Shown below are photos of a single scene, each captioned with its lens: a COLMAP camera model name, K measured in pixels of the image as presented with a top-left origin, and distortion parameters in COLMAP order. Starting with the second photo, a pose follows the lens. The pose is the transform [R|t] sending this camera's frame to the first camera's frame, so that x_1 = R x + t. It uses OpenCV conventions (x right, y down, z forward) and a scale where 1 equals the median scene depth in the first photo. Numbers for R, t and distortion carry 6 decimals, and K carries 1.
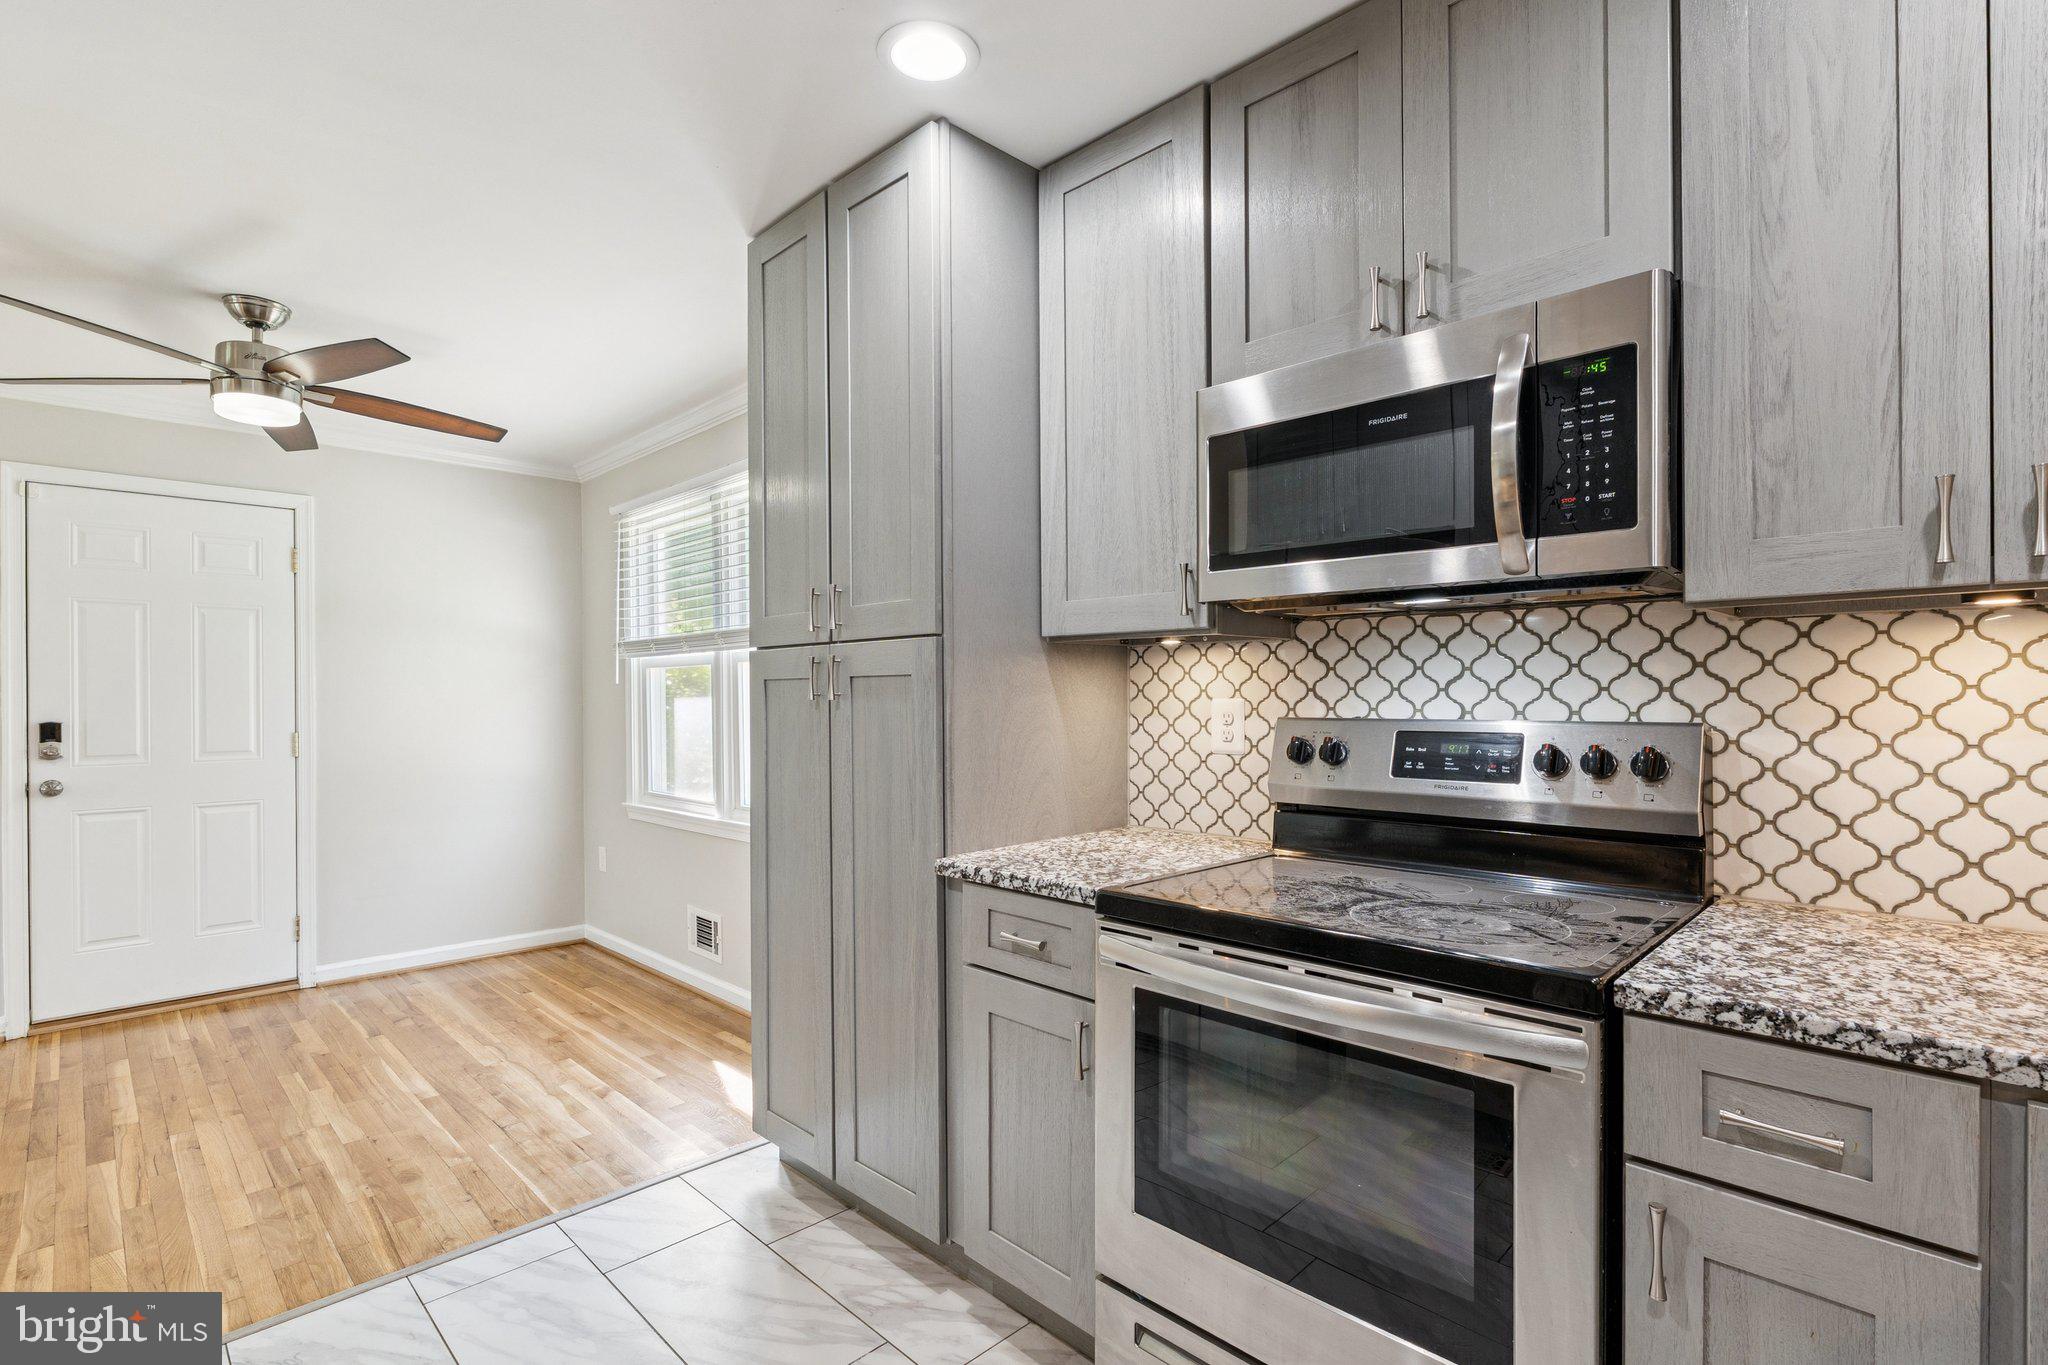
lens RADIAL K [[985.2, 0, 1025.3], [0, 985.2, 692.7], [0, 0, 1]] dist [-0.000020, 0.000006]
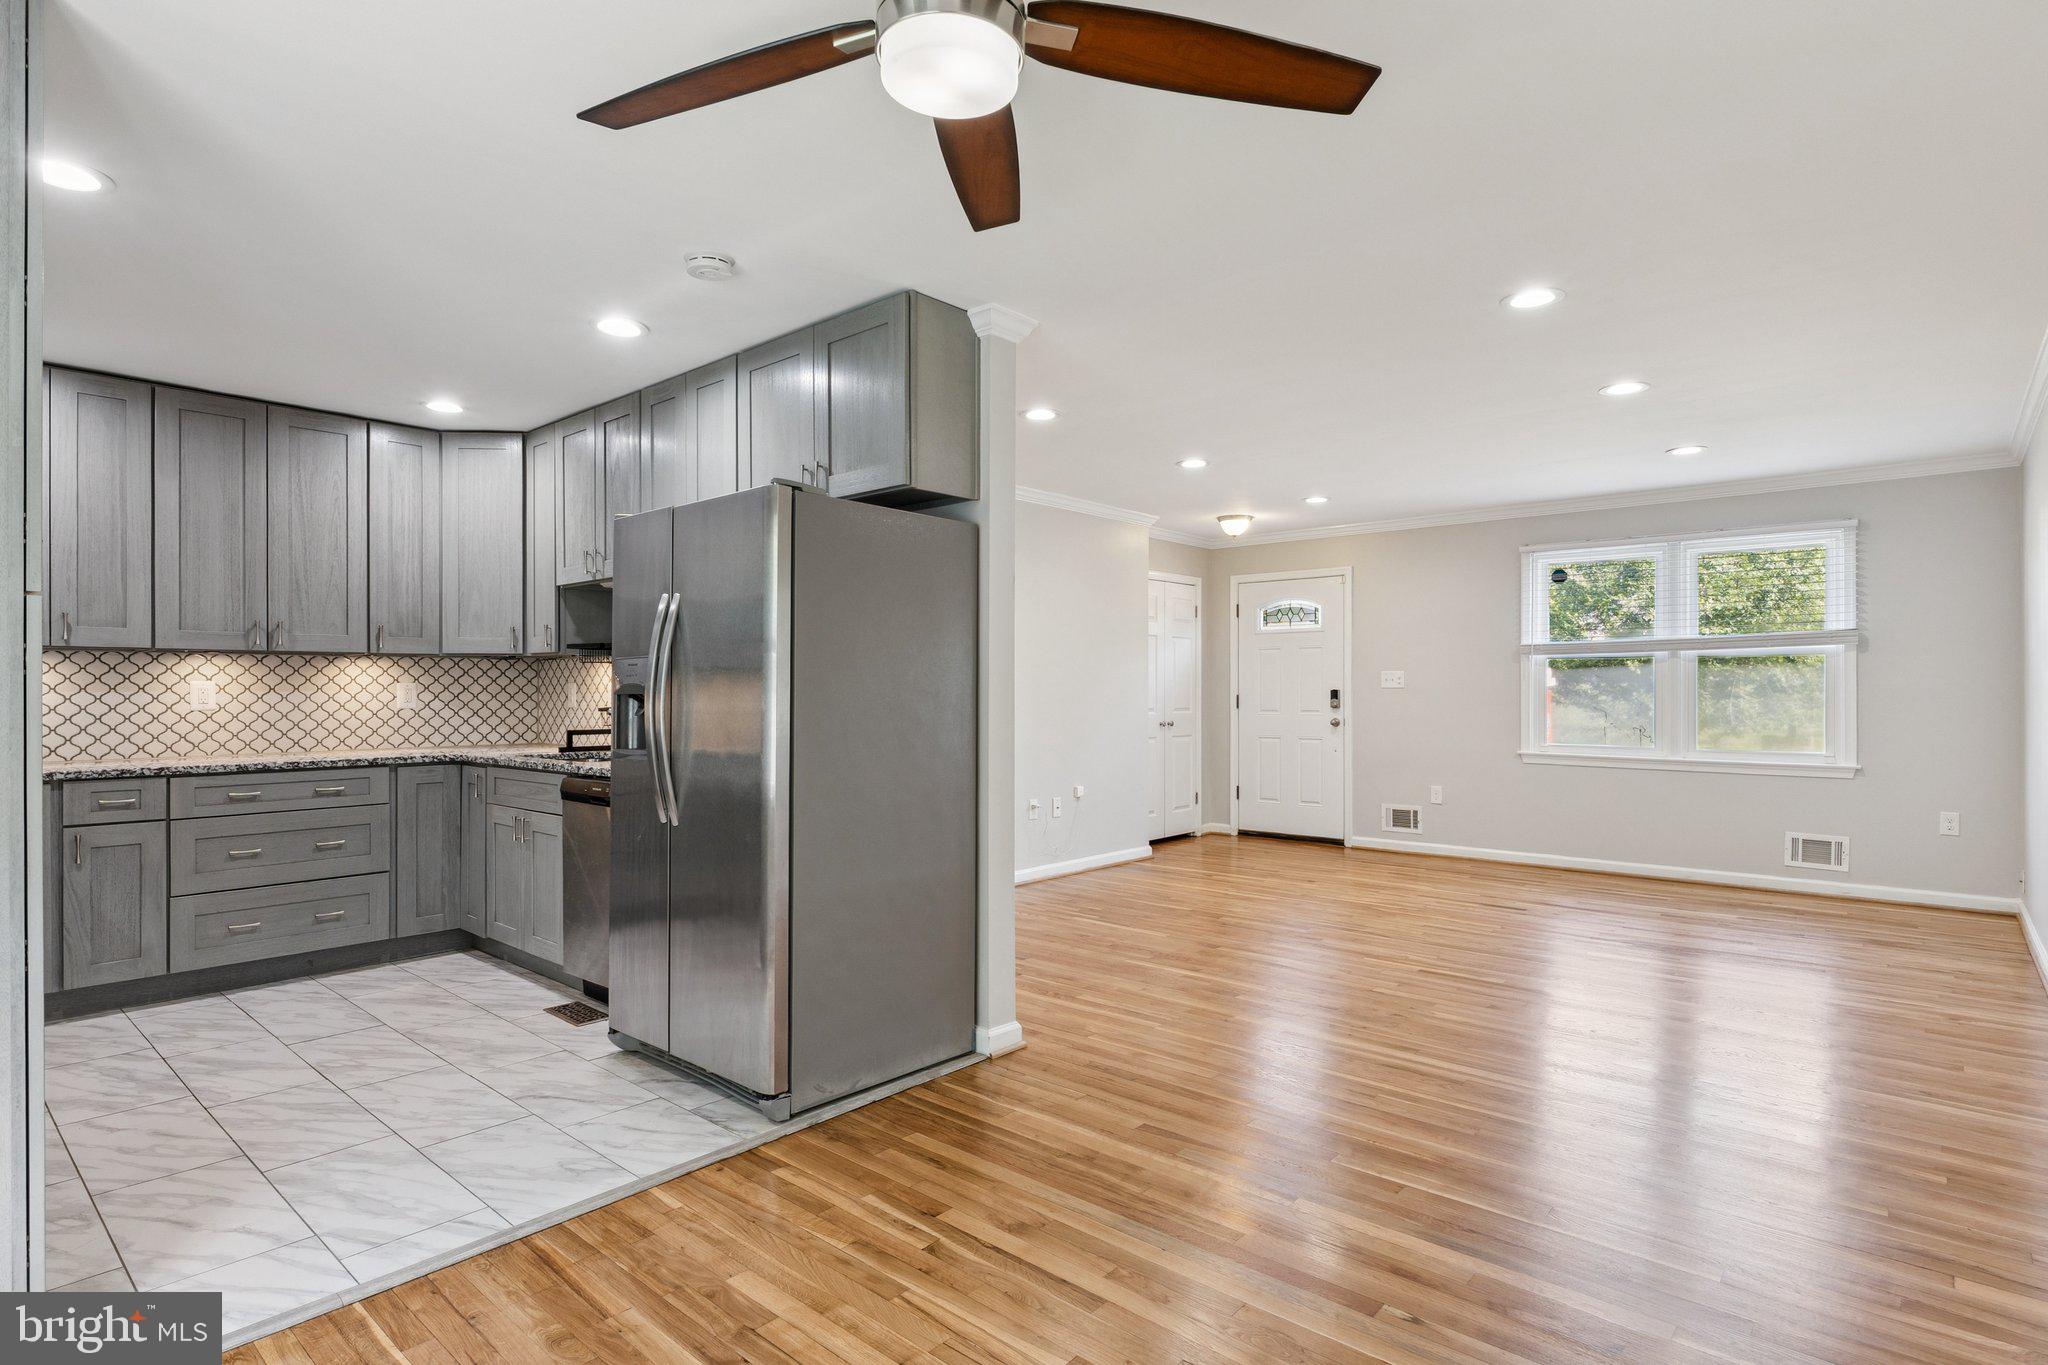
lens RADIAL K [[1046.6, 0, 1024.1], [0, 1046.6, 690.8], [0, 0, 1]] dist [-0.003533, -0.000018]
pose [[-0.996395, 0.006473, -0.084591, -0.770056], [0.006495, 0.999979, 0.000010, 0.022933], [0.084589, -0.000539, -0.996416, 1.530713]]
